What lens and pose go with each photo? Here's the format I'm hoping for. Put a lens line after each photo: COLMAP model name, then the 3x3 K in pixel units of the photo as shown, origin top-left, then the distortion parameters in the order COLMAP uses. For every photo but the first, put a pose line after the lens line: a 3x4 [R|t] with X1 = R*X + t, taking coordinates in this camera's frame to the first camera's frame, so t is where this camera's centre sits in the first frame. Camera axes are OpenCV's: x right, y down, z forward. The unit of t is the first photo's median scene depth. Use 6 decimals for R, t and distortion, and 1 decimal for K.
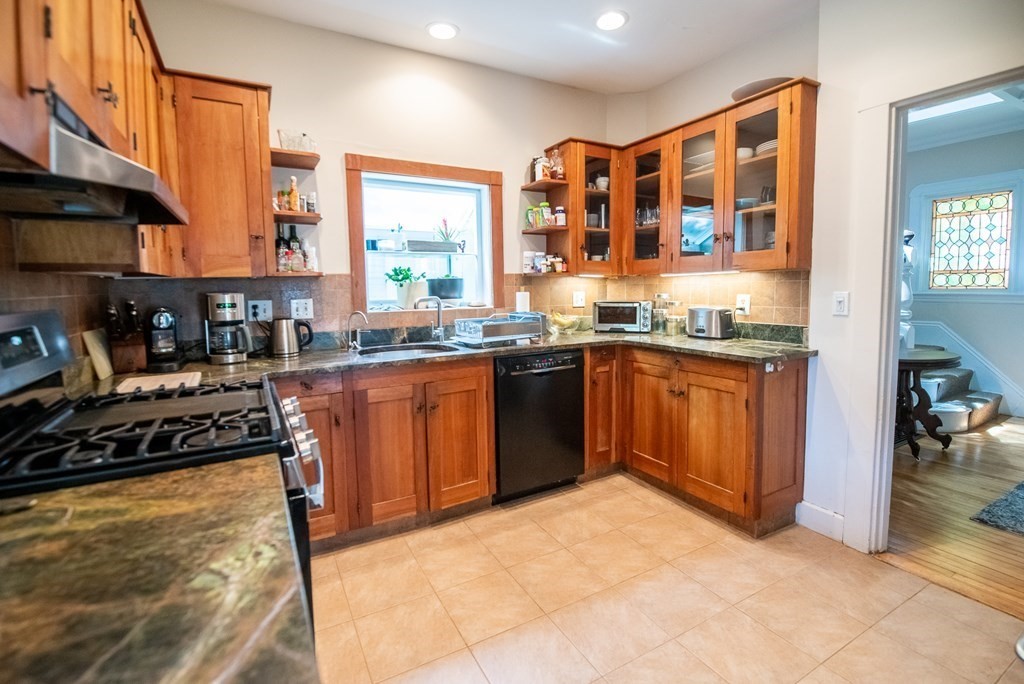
lens RADIAL K [[472.3, 0, 505.5], [0, 472.3, 323.0], [0, 0, 1]] dist [-0.007754, -0.004371]
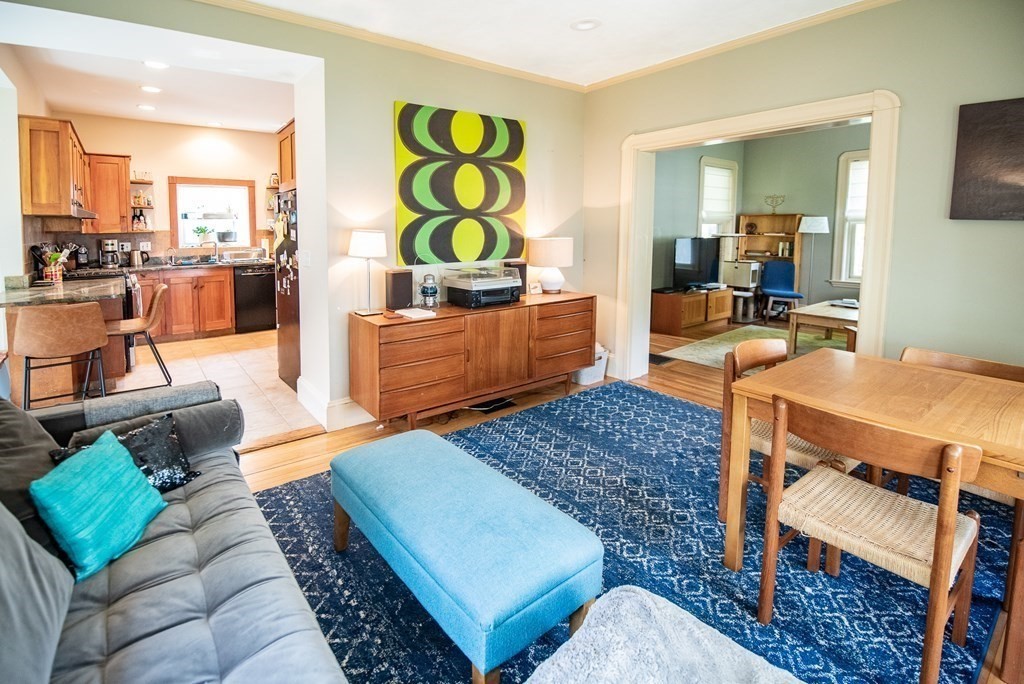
lens RADIAL K [[472.3, 0, 467.5], [0, 472.3, 248.3], [0, 0, 1]] dist [-0.007754, -0.004371]
pose [[0.992003, -0.003038, 0.126181, 0.821630], [0.008015, 0.999209, -0.038955, 0.080363], [-0.125963, 0.039655, 0.991242, -1.435722]]
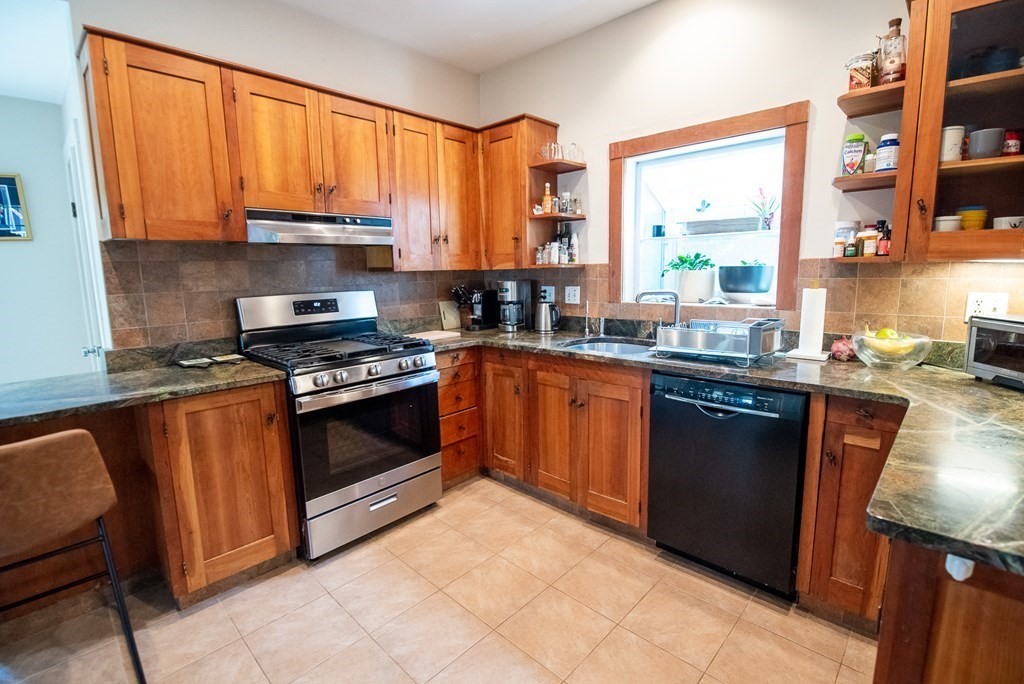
lens RADIAL K [[472.3, 0, 515.5], [0, 472.3, 342.6], [0, 0, 1]] dist [-0.007754, -0.004371]
pose [[0.292672, 0.156605, -0.943302, 0.658158], [-0.060749, 0.987550, 0.145103, -0.076330], [0.954281, 0.014837, 0.298541, 0.534365]]
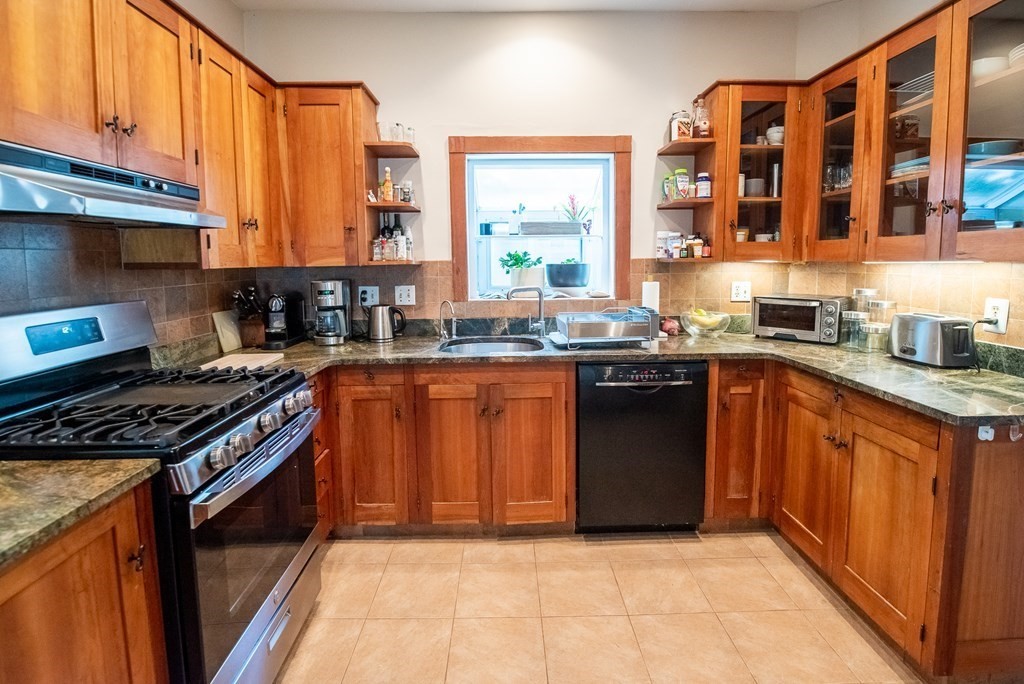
lens RADIAL K [[494.6, 0, 506.2], [0, 494.6, 306.4], [0, 0, 1]] dist [-0.003679, -0.005664]
pose [[0.879593, 0.050712, -0.473016, 0.277278], [-0.040069, 0.998666, 0.032557, -0.050933], [0.474037, -0.009683, 0.880452, 0.162867]]
